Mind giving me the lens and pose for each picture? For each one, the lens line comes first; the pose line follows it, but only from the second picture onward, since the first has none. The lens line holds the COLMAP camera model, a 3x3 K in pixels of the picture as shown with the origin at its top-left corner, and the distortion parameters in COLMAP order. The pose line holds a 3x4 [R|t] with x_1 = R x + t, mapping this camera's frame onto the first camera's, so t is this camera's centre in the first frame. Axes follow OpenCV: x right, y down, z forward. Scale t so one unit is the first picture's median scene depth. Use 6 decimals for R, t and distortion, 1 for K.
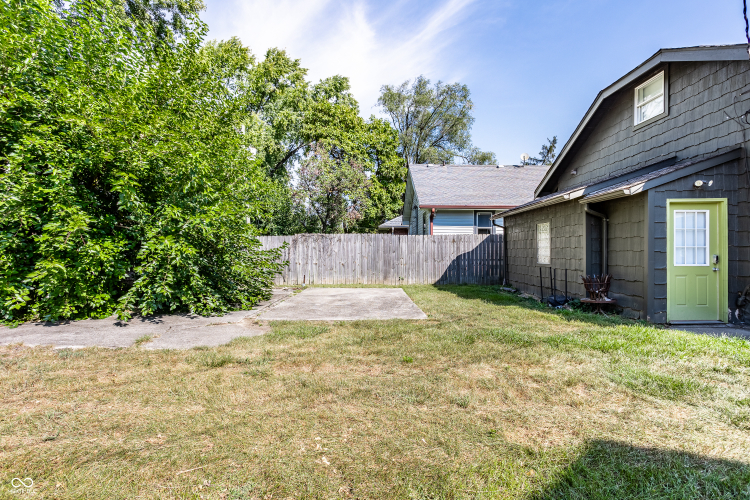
lens RADIAL K [[363.6, 0, 372.0], [0, 363.6, 246.5], [0, 0, 1]] dist [0.016195, 0.001272]
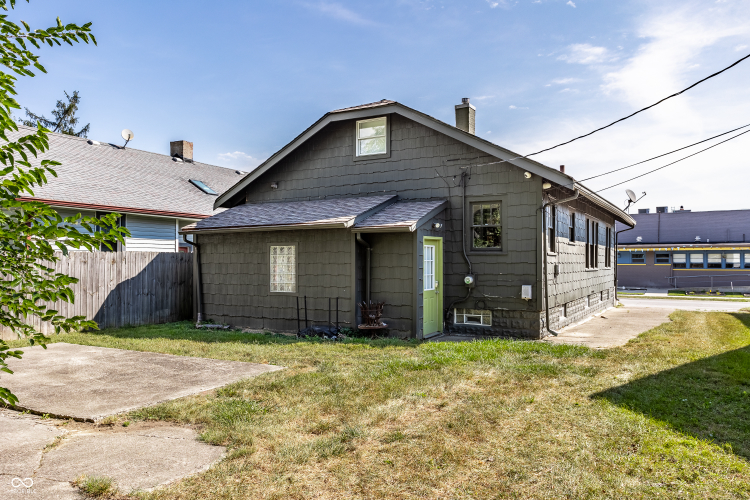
lens RADIAL K [[557.4, 0, 374.8], [0, 557.4, 253.5], [0, 0, 1]] dist [-0.001517, 0.000758]
pose [[0.514237, 0.011968, 0.857565, -0.841979], [-0.009156, 0.999922, -0.008464, -0.053609], [-0.857599, -0.003499, 0.514307, 0.184140]]
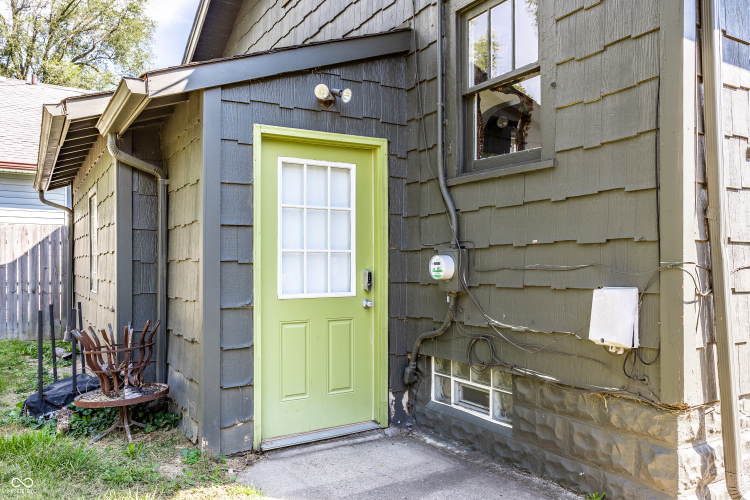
lens RADIAL K [[585.1, 0, 375.3], [0, 585.1, 252.6], [0, 0, 1]] dist [-0.009416, -0.001522]
pose [[0.865895, 0.011829, 0.500086, 0.593130], [-0.007060, 0.999910, -0.011426, 0.010276], [-0.500176, 0.006363, 0.865900, 0.402397]]
